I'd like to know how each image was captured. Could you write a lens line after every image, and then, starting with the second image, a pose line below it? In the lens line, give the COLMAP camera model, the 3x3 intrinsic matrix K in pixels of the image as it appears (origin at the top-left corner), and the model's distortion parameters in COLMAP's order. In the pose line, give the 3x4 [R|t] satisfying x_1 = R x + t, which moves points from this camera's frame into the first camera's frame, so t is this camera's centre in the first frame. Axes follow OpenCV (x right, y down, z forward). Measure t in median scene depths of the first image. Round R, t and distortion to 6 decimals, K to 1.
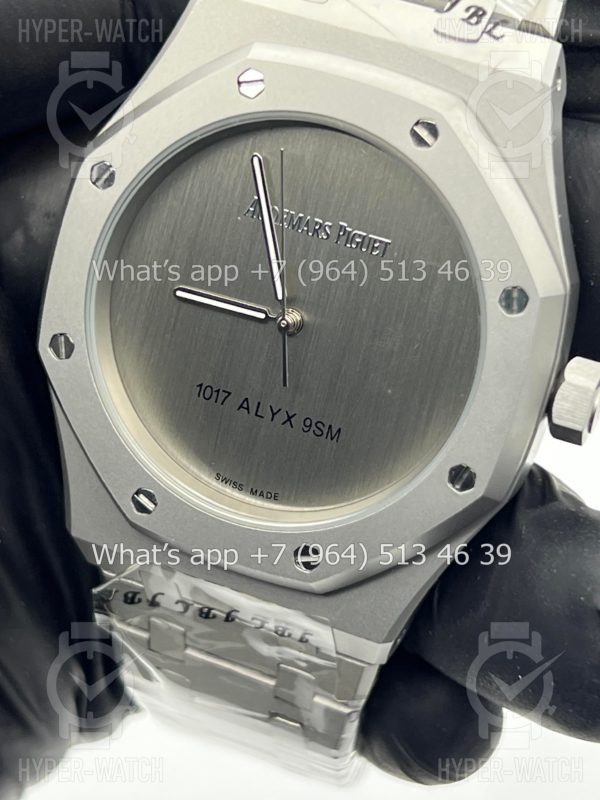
lens RADIAL K [[2032.4, 0, 300.6], [0, 2032.4, 399.0], [0, 0, 1]] dist [0.074017, 0.000000]
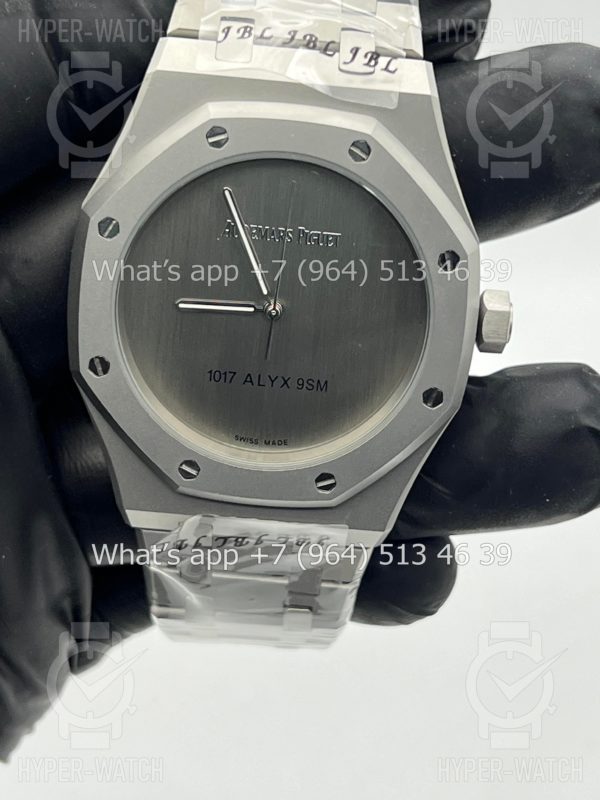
lens RADIAL K [[2032.4, 0, 301.5], [0, 2032.4, 400.2], [0, 0, 1]] dist [0.074017, 0.000000]
pose [[0.941209, -0.223658, 0.253186, -0.329464], [0.207106, 0.974114, 0.090599, -0.095238], [-0.266895, -0.032836, 0.963166, -0.258363]]
